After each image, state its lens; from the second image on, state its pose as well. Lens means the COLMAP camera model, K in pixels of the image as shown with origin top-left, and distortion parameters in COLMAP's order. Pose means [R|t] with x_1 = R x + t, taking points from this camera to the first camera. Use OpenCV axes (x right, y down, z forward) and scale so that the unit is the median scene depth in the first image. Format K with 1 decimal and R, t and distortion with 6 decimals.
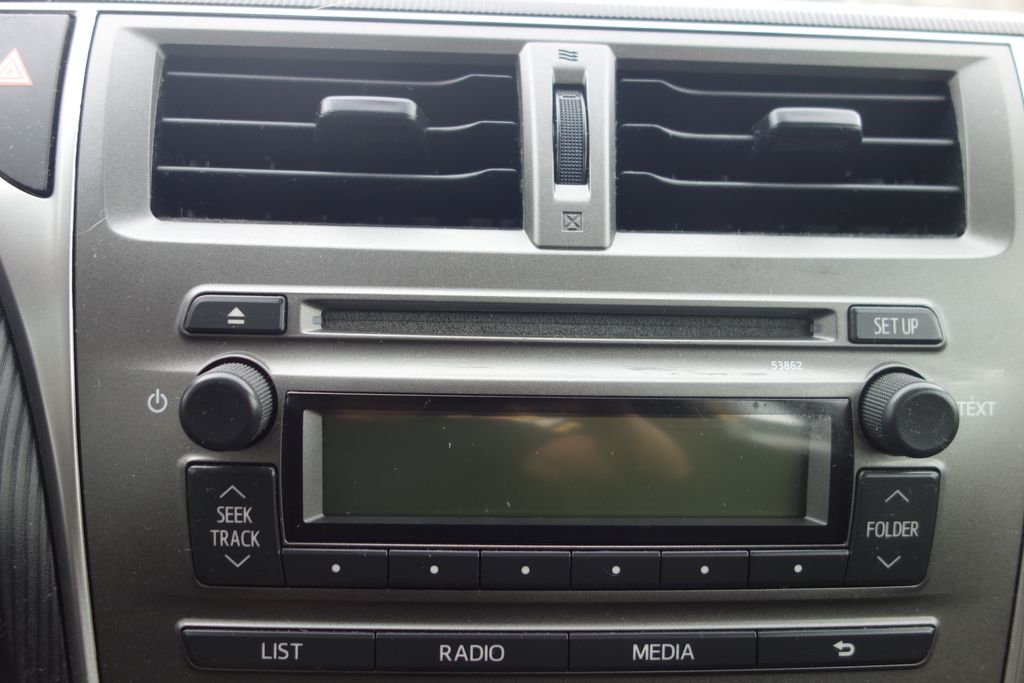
lens RADIAL K [[812.3, 0, 511.1], [0, 812.3, 342.3], [0, 0, 1]] dist [0.007452, -0.005882]
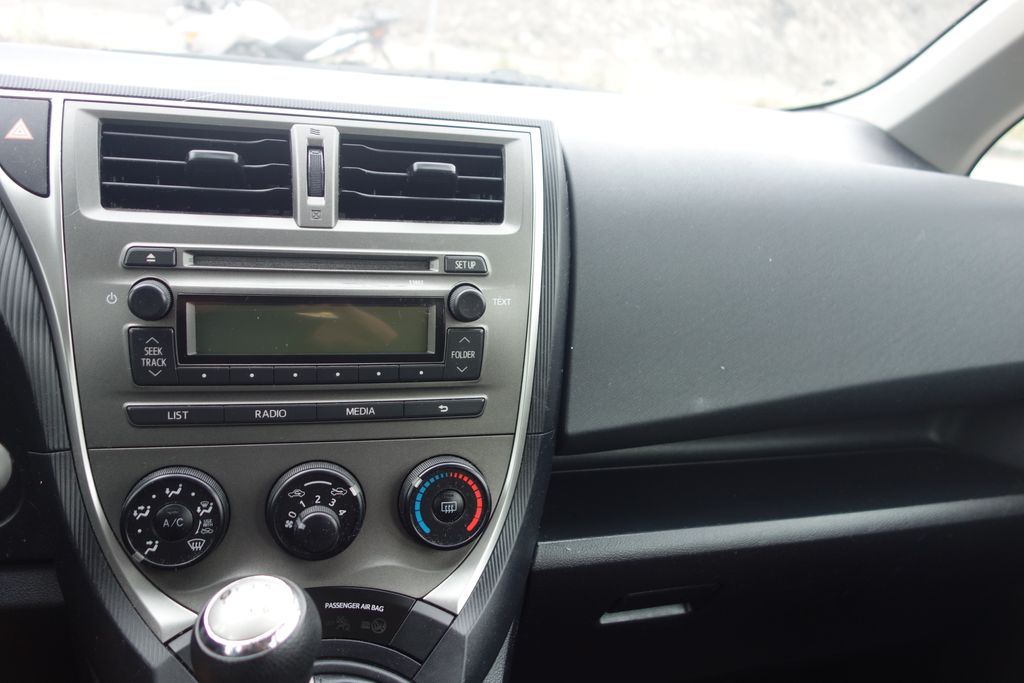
lens RADIAL K [[812.3, 0, 518.1], [0, 812.3, 340.8], [0, 0, 1]] dist [0.007452, -0.005882]
pose [[0.975339, -0.013920, 0.220274, 0.118571], [-0.000669, 0.997818, 0.066018, 0.040978], [-0.220712, -0.064538, 0.973201, -1.228565]]
